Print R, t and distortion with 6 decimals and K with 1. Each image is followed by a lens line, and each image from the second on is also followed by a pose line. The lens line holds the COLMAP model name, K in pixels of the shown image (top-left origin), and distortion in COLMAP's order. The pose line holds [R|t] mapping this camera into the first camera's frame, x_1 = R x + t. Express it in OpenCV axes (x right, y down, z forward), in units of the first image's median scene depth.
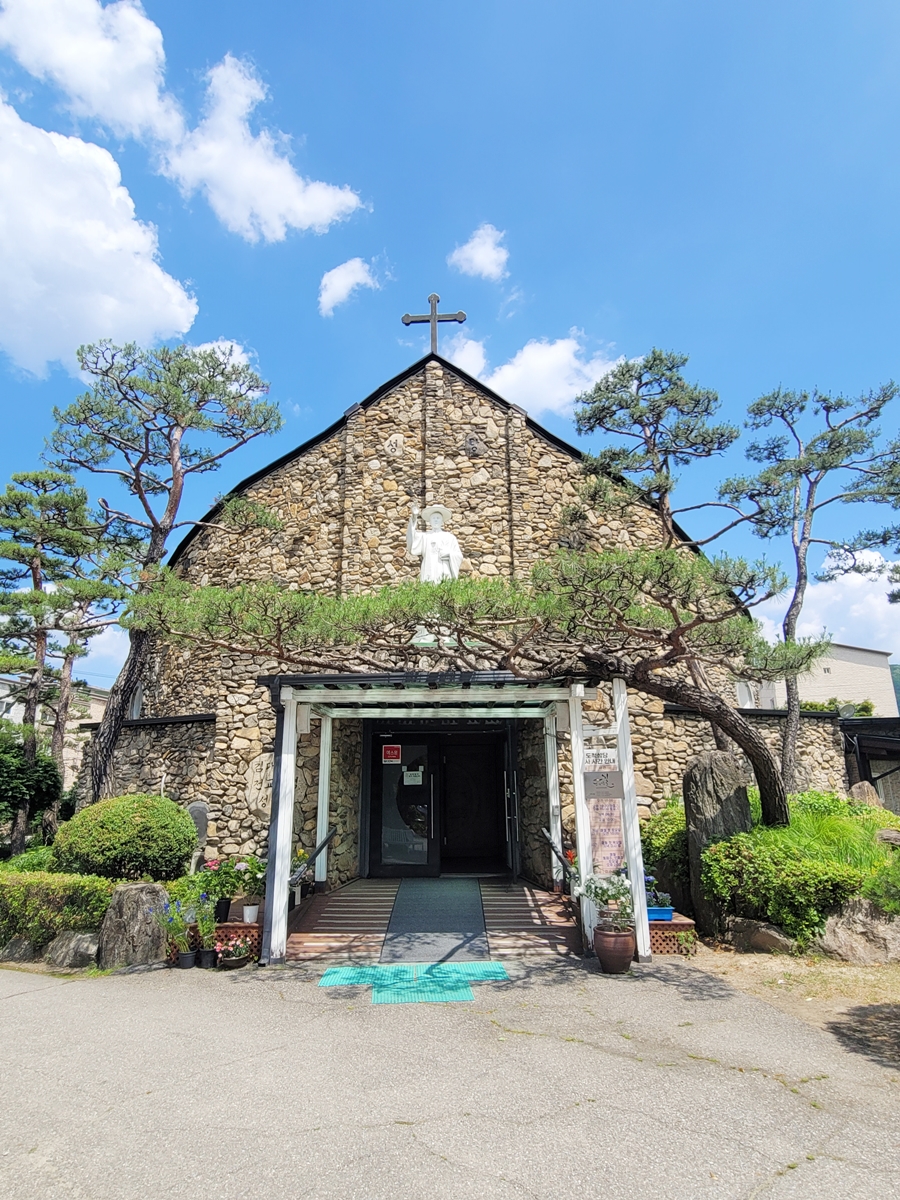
lens RADIAL K [[670.5, 0, 452.7], [0, 670.5, 600.1], [0, 0, 1]] dist [-0.000052, 0.000382]
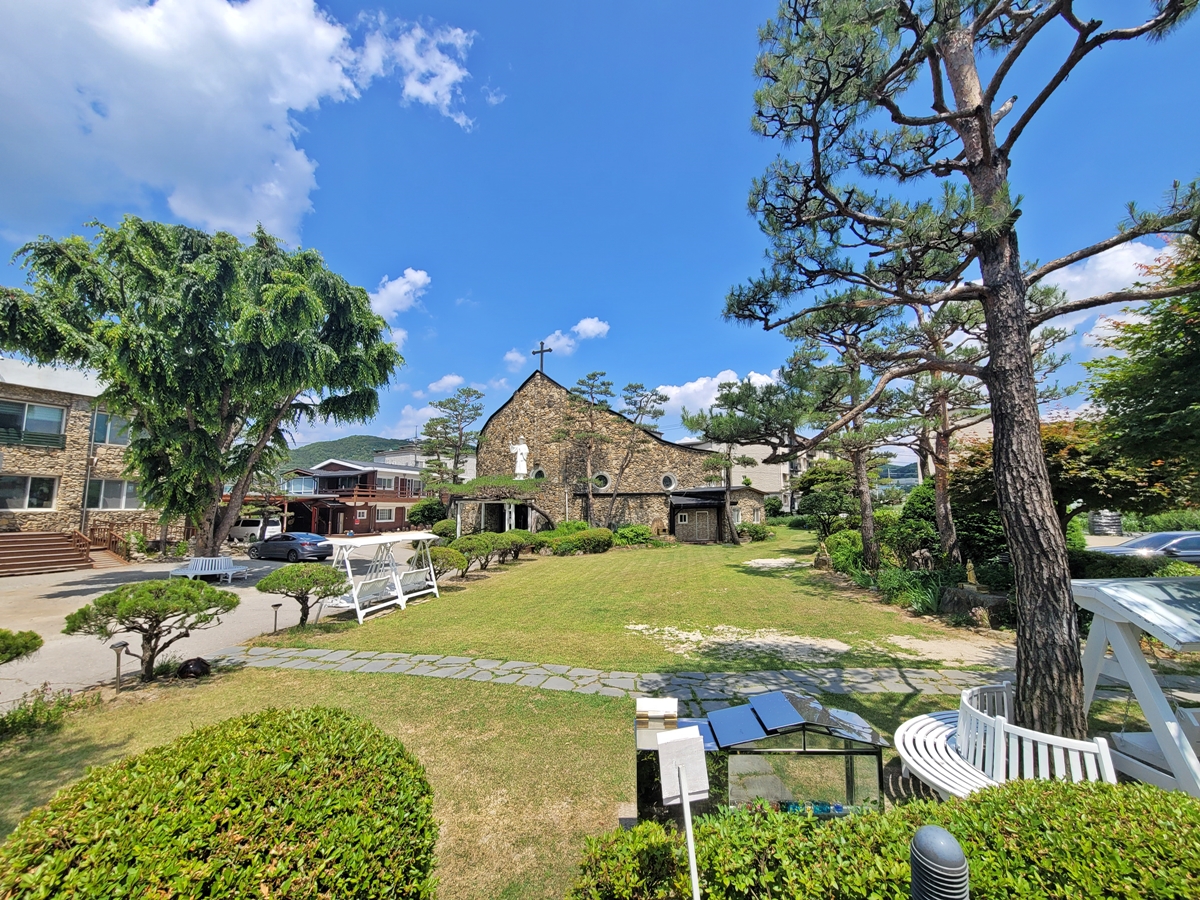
lens RADIAL K [[487.9, 0, 605.3], [0, 487.9, 447.0], [0, 0, 1]] dist [-0.003743, 0.000382]
pose [[0.920311, -0.040519, -0.389083, 2.082283], [0.107595, 0.982478, 0.152184, -0.661090], [0.376100, -0.181920, 0.908545, -1.703214]]
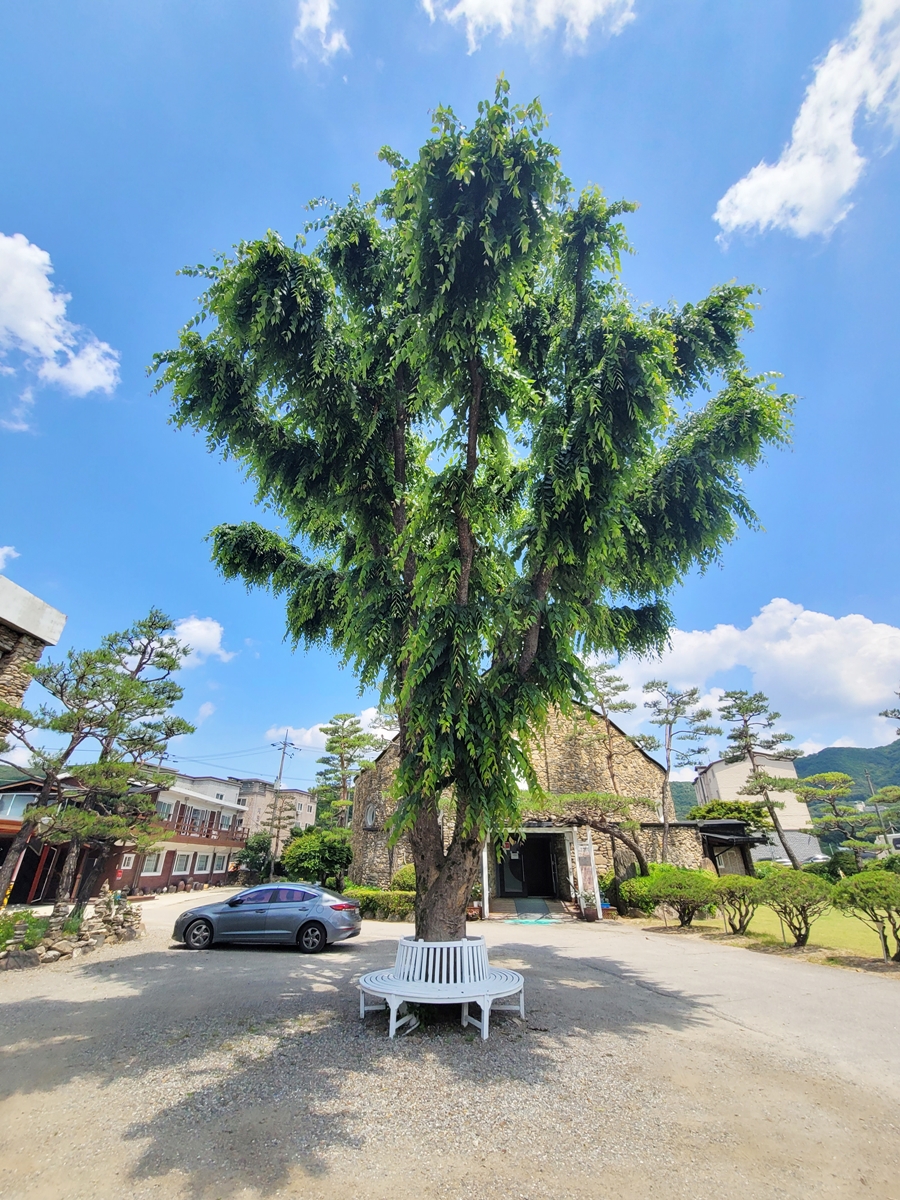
lens RADIAL K [[487.9, 0, 447.3], [0, 487.9, 598.2], [0, 0, 1]] dist [-0.003743, 0.000382]
pose [[0.996797, -0.031201, -0.073641, -0.201164], [0.015474, 0.978604, -0.205171, -0.445742], [0.078467, 0.203374, 0.975952, -1.444266]]
